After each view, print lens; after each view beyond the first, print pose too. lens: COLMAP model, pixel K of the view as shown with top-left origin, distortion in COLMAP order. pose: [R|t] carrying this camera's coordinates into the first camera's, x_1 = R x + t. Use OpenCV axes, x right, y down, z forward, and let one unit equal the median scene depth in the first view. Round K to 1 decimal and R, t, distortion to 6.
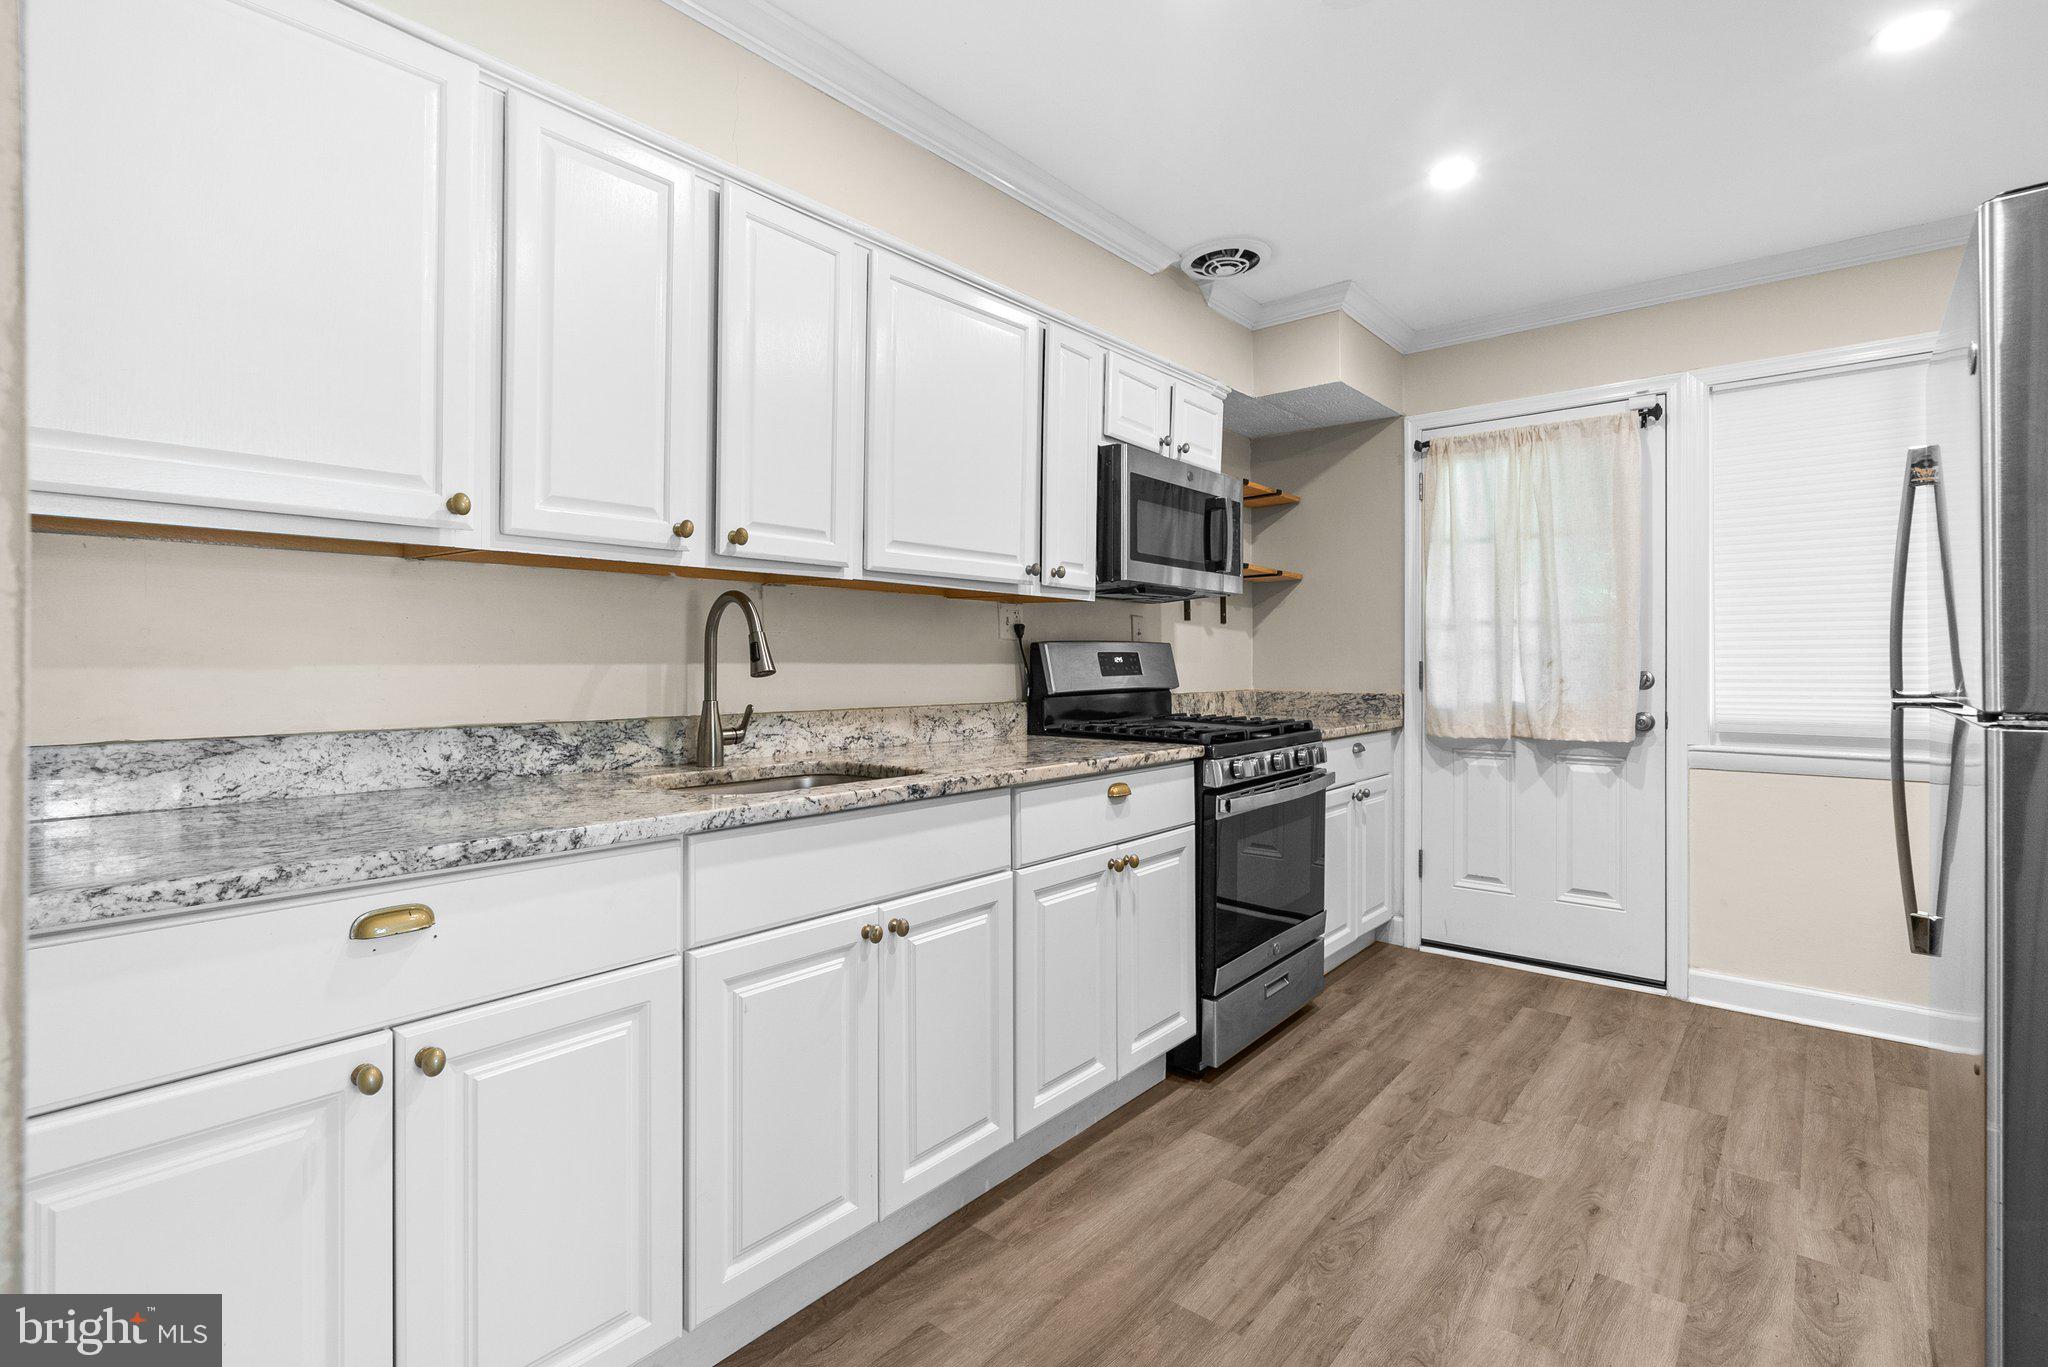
lens RADIAL K [[976.4, 0, 1024.0], [0, 976.4, 683.5], [0, 0, 1]] dist [-0.002150, 0.000123]
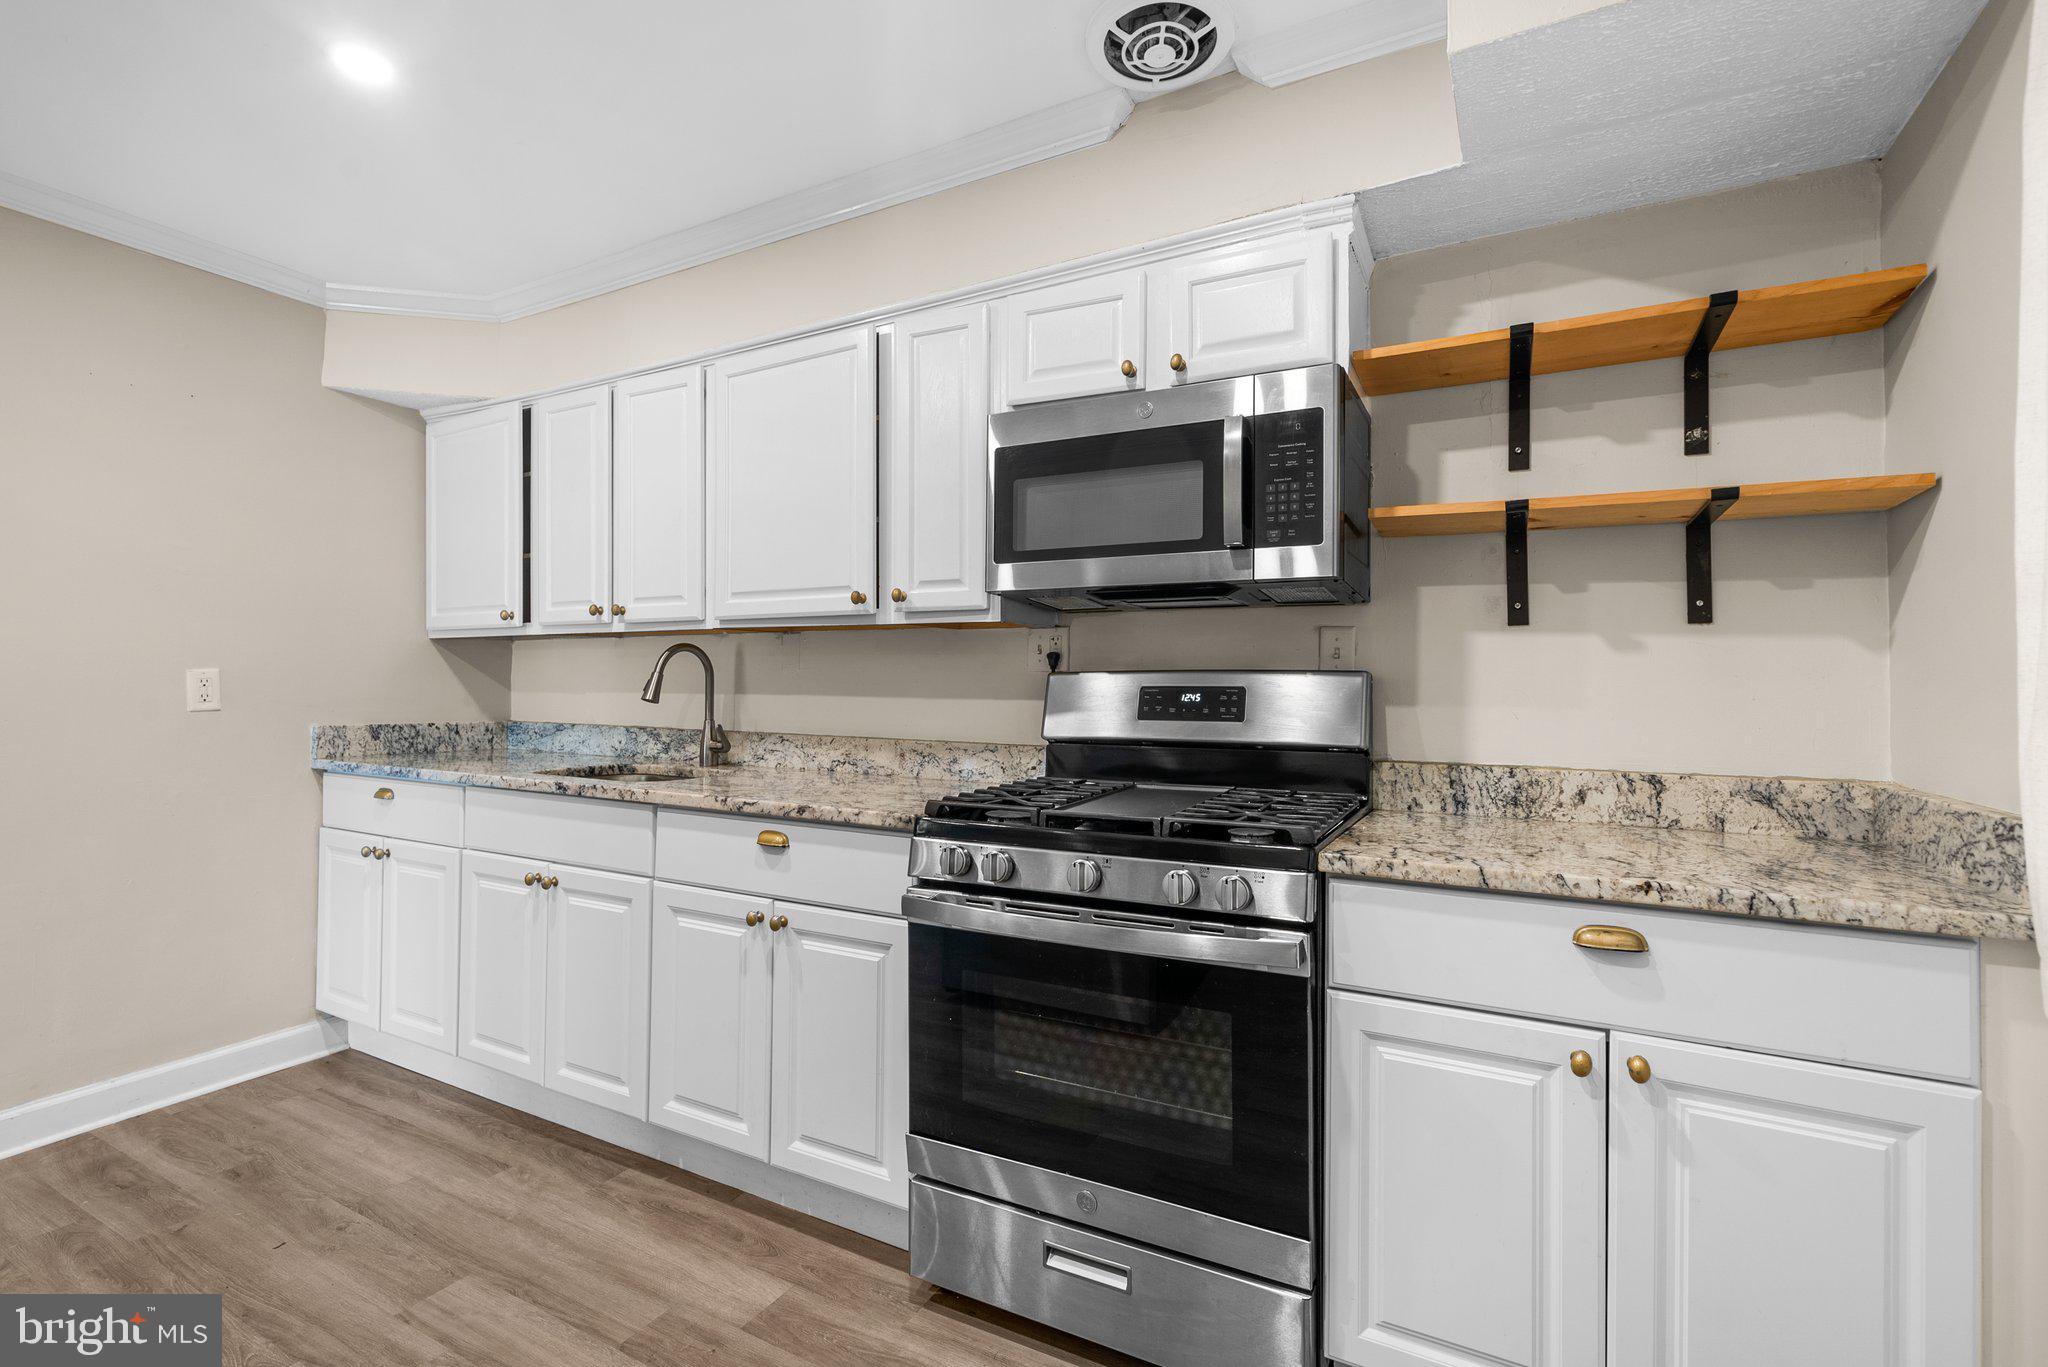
lens RADIAL K [[941.7, 0, 1020.4], [0, 941.7, 688.0], [0, 0, 1]] dist [-0.002770, 0.000636]
pose [[0.179805, 0.000418, -0.983702, 1.058422], [-0.032728, 0.999449, -0.005558, -0.034652], [0.983158, 0.033194, 0.179719, 1.135290]]
